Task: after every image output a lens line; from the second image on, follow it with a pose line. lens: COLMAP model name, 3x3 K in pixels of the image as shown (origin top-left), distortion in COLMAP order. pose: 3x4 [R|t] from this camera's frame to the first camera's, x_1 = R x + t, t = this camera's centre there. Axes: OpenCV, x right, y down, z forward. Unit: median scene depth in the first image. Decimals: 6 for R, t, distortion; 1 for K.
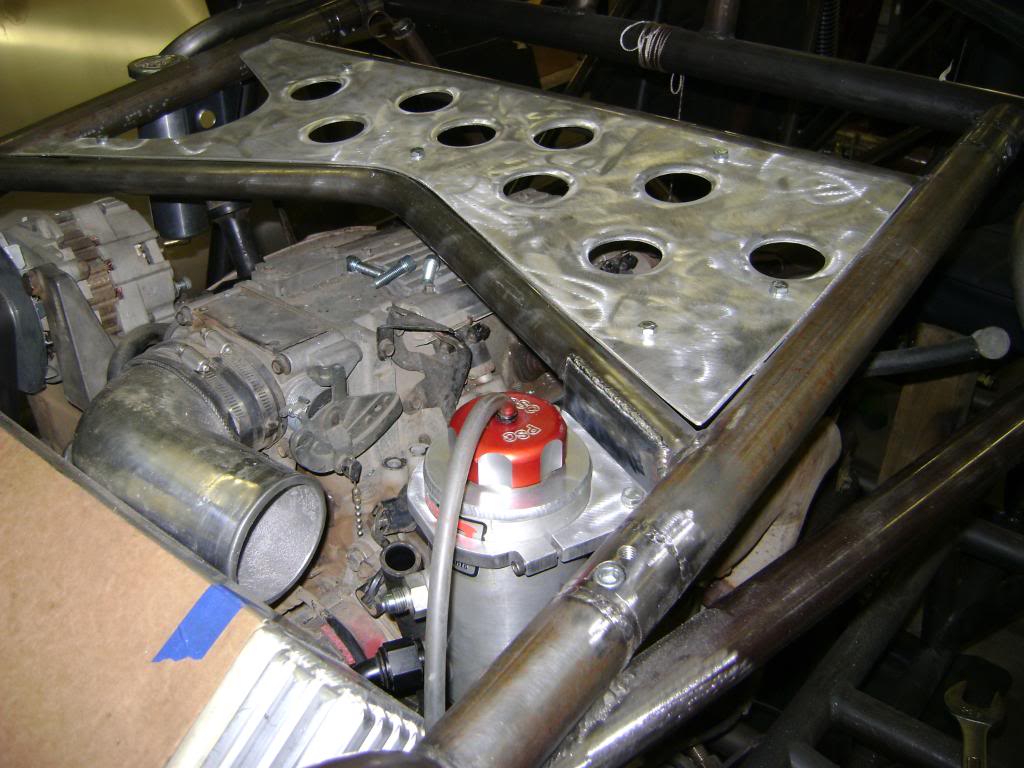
lens RADIAL K [[1009.4, 0, 512.0], [0, 1009.4, 384.0], [0, 0, 1]] dist [-0.194803, 0.104908]
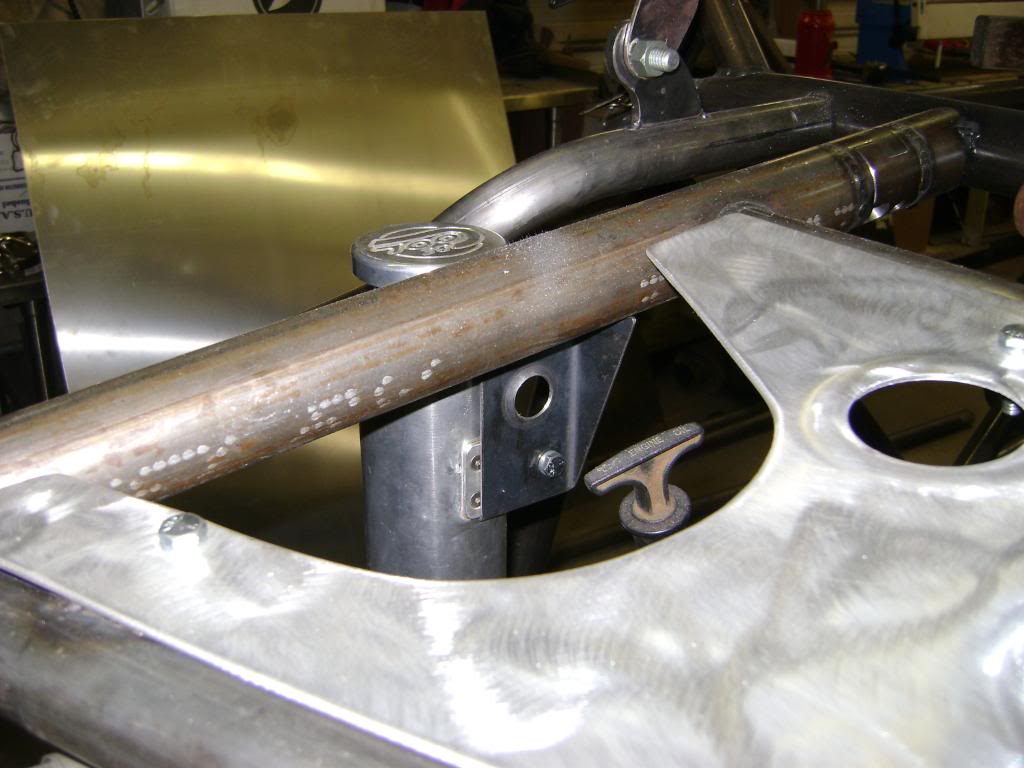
lens RADIAL K [[1009.4, 0, 512.0], [0, 1009.4, 384.0], [0, 0, 1]] dist [-0.194803, 0.104908]
pose [[0.957591, 0.101753, -0.269567, -0.224756], [-0.140070, 0.981974, -0.126912, -0.237332], [0.251794, 0.159288, 0.954582, 0.648066]]
